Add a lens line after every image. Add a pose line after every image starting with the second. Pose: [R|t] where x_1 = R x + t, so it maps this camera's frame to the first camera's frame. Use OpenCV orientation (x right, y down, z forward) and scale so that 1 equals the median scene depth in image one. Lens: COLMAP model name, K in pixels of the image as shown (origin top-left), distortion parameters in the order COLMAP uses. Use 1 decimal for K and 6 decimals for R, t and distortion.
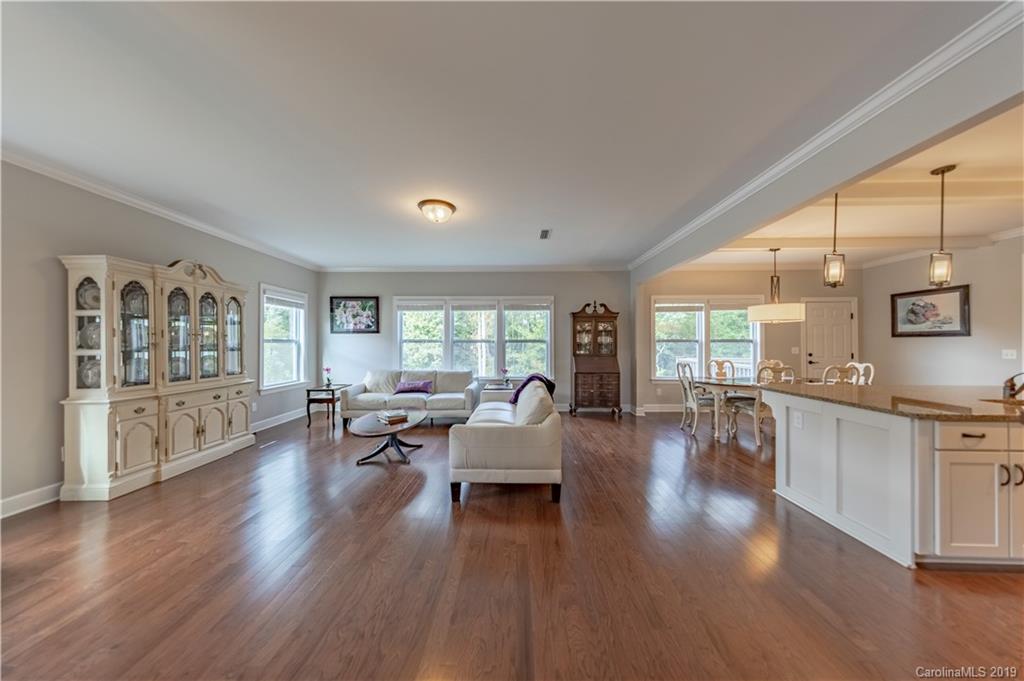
lens RADIAL K [[321.6, 0, 513.2], [0, 321.6, 341.6], [0, 0, 1]] dist [0.002623, -0.000284]
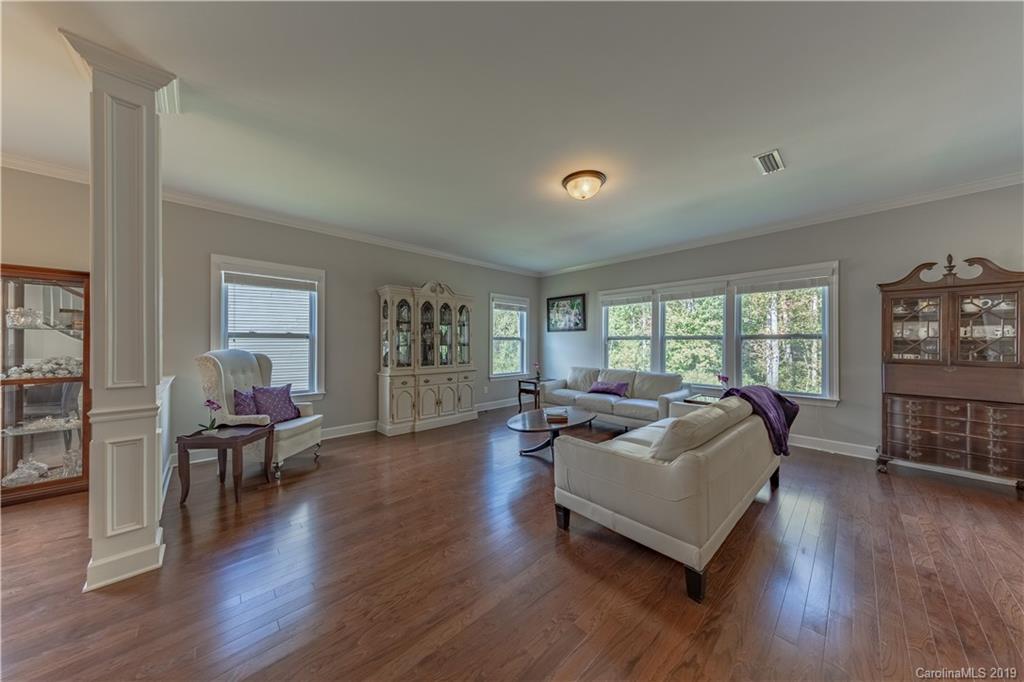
lens RADIAL K [[321.6, 0, 506.9], [0, 321.6, 342.0], [0, 0, 1]] dist [0.002623, -0.000284]
pose [[0.687734, 0.000375, -0.725963, 0.184383], [0.001464, 0.999997, 0.001904, 0.009579], [0.725961, -0.002372, 0.687732, 0.187178]]
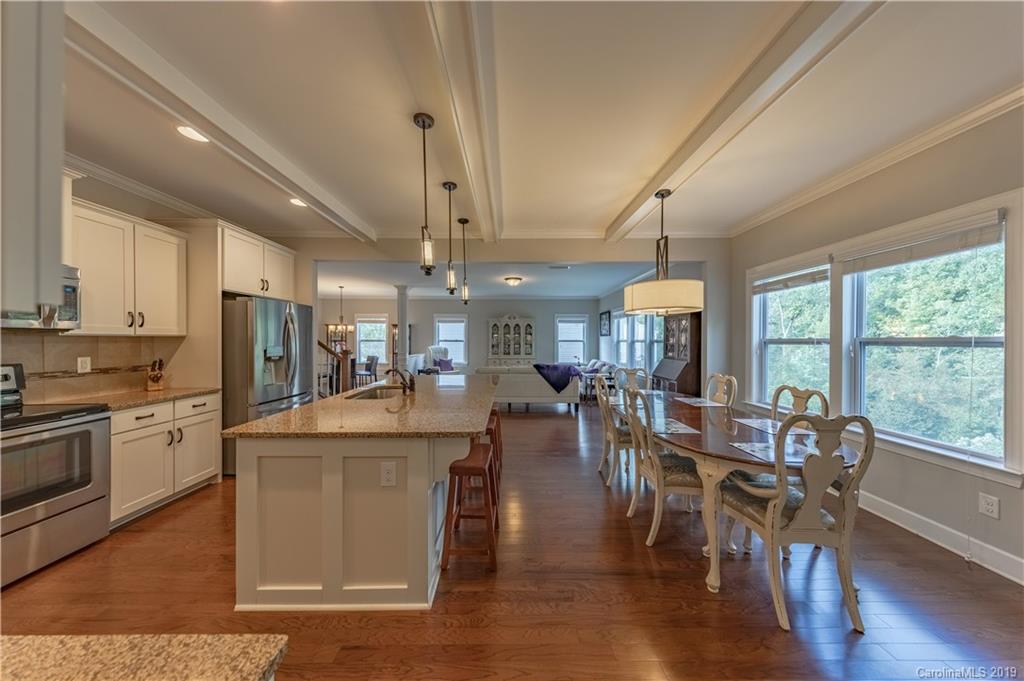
lens RADIAL K [[321.6, 0, 512.8], [0, 321.6, 341.2], [0, 0, 1]] dist [0.002623, -0.000284]
pose [[0.013338, 0.004118, -0.999903, 1.402613], [0.005654, 0.999975, 0.004194, -0.011998], [0.999895, -0.005709, 0.013314, 0.719170]]
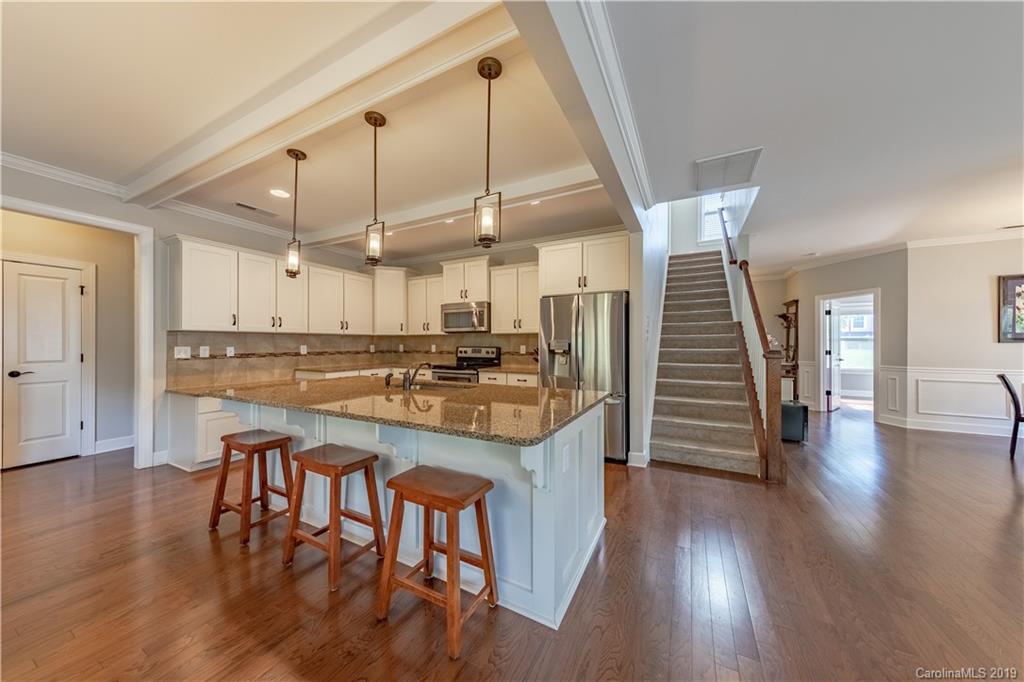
lens RADIAL K [[321.6, 0, 541.0], [0, 321.6, 339.2], [0, 0, 1]] dist [0.002623, -0.000284]
pose [[-0.907319, 0.007705, 0.420371, 0.328988], [-0.001558, 0.999764, -0.021688, 0.016343], [-0.420439, -0.020333, -0.907093, 0.919937]]
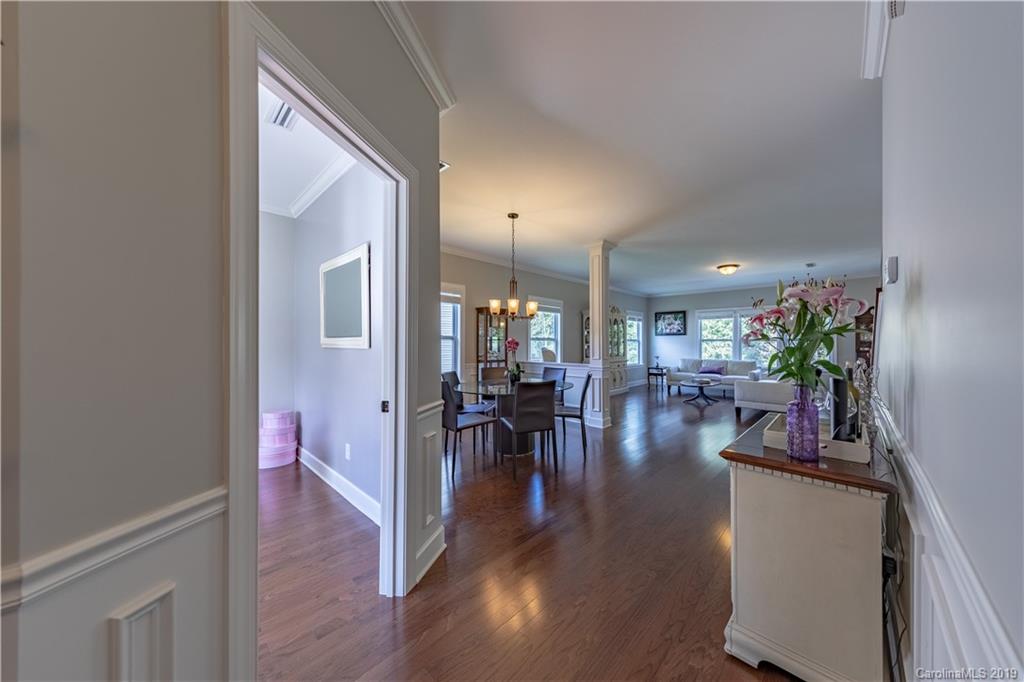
lens RADIAL K [[338.2, 0, 554.1], [0, 338.2, 342.3], [0, 0, 1]] dist [0.001813, -0.000017]
pose [[0.761460, -0.000806, -0.648211, 0.190349], [0.002422, 0.999996, 0.001603, 0.005538], [0.648207, -0.002791, 0.761459, -0.818238]]
